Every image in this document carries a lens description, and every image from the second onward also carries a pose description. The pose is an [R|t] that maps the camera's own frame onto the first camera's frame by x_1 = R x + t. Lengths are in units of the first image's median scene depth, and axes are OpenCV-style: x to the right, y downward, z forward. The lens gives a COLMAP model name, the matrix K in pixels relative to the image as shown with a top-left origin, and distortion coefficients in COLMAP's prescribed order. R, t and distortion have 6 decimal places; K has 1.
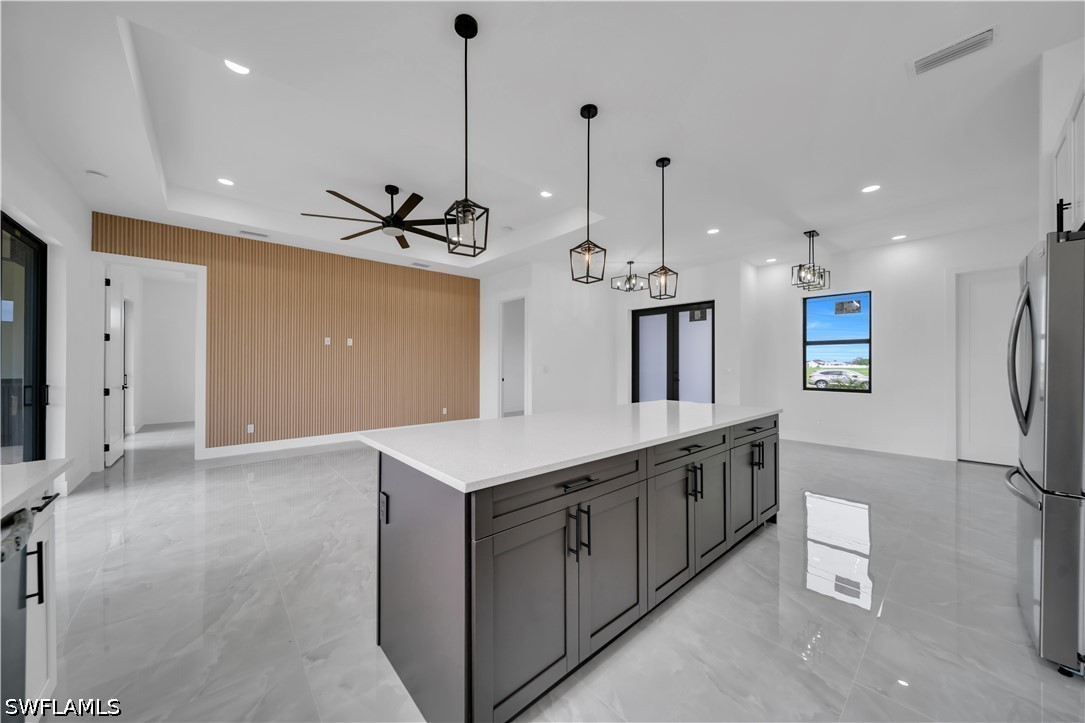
lens RADIAL K [[370.4, 0, 541.6], [0, 370.4, 364.6], [0, 0, 1]] dist [-0.013721, -0.000077]
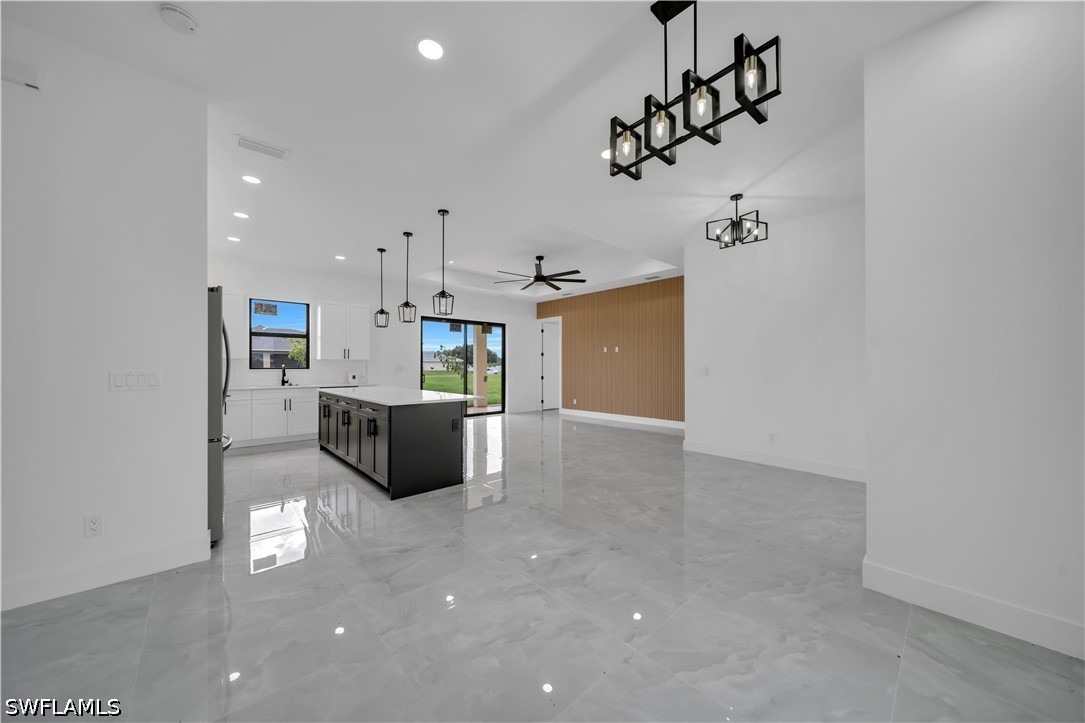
lens RADIAL K [[370.4, 0, 541.6], [0, 370.4, 364.6], [0, 0, 1]] dist [-0.013721, -0.000077]
pose [[0.011034, -0.000782, -0.999939, 0.952426], [0.009165, 0.999958, -0.000680, -0.006641], [0.999897, -0.009157, 0.011041, 0.768752]]
